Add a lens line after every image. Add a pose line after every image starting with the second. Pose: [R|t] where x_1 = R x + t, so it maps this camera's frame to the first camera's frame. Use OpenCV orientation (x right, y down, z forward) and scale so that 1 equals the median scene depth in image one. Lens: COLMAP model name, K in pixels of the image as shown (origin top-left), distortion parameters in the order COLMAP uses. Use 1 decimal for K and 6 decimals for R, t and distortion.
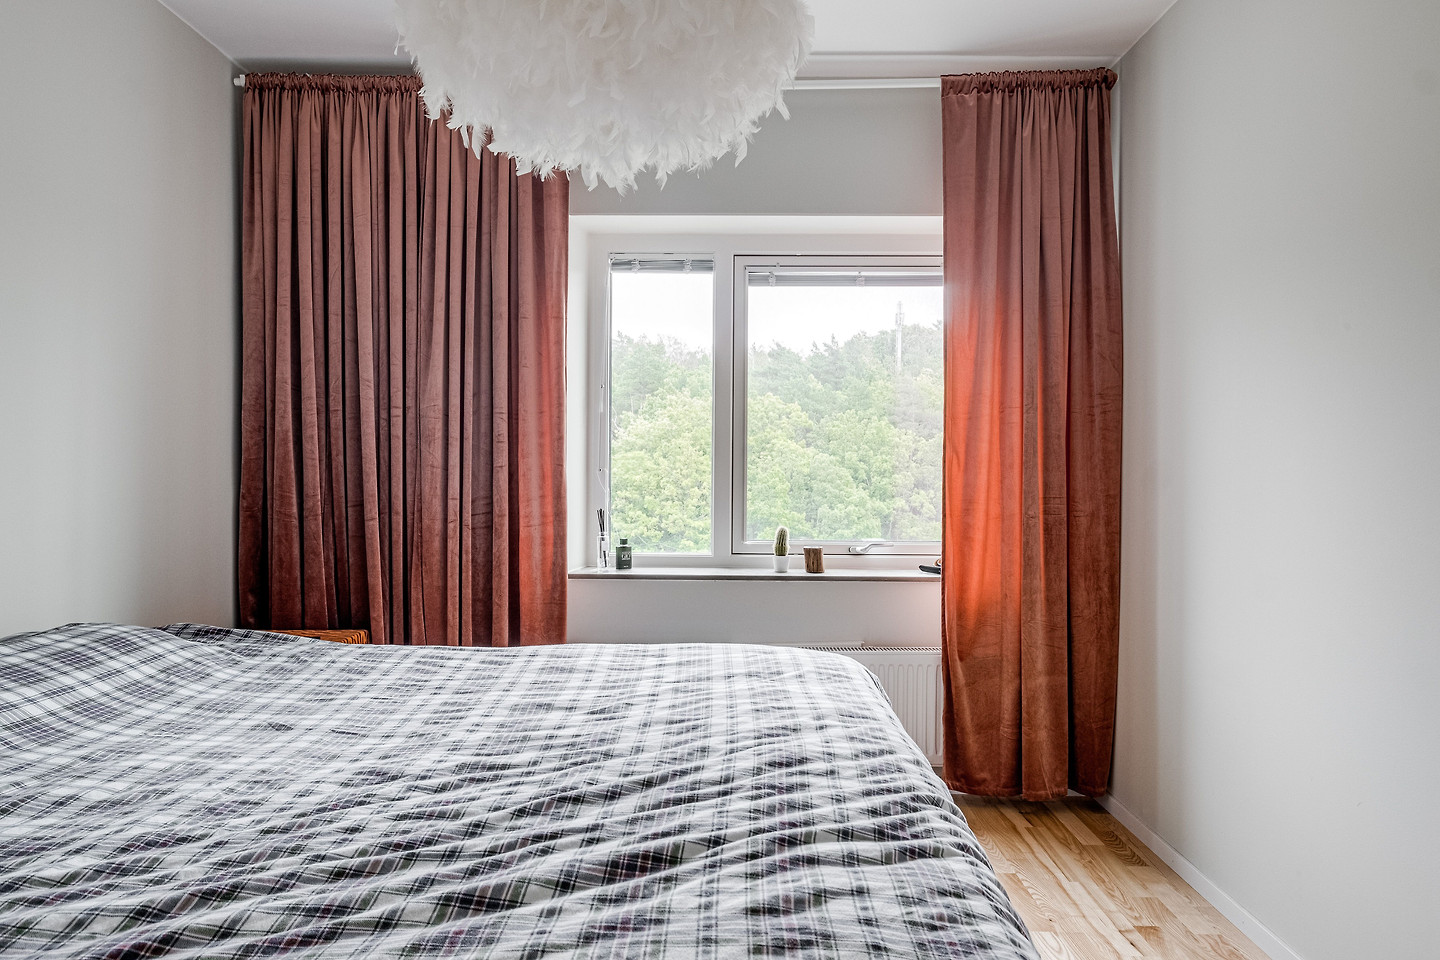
lens RADIAL K [[940.2, 0, 720.0], [0, 940.2, 480.0], [0, 0, 1]] dist [-0.003484, -0.001219]
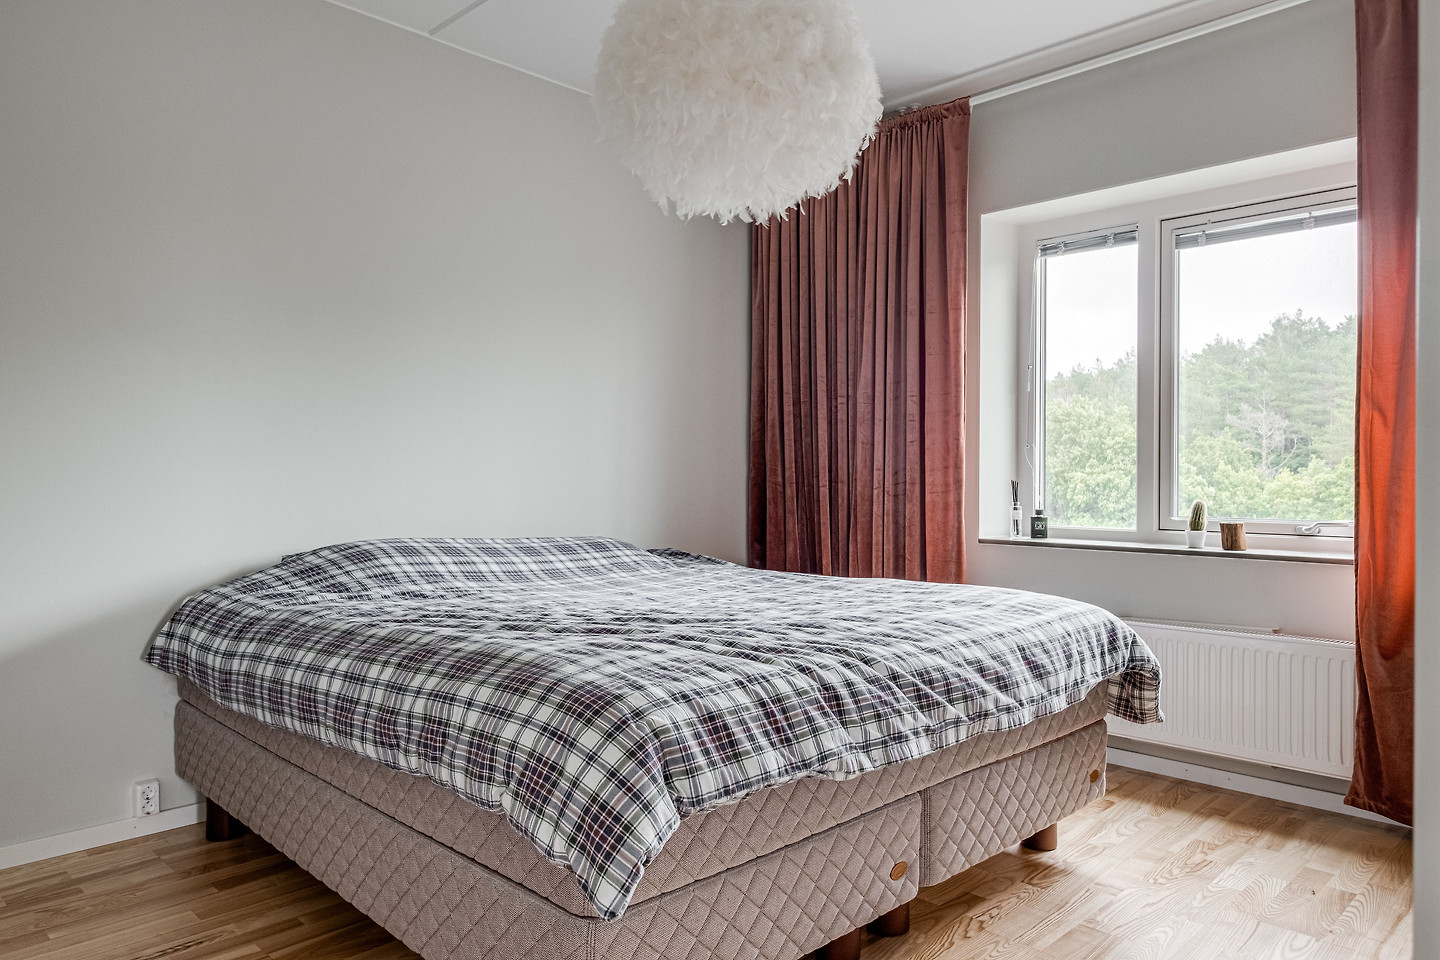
lens RADIAL K [[940.2, 0, 720.0], [0, 940.2, 480.0], [0, 0, 1]] dist [-0.003484, -0.001219]
pose [[0.730477, 0.000719, -0.682937, 0.362003], [-0.004285, 0.999985, -0.003531, 0.035209], [0.682924, 0.005506, 0.730469, -0.016785]]
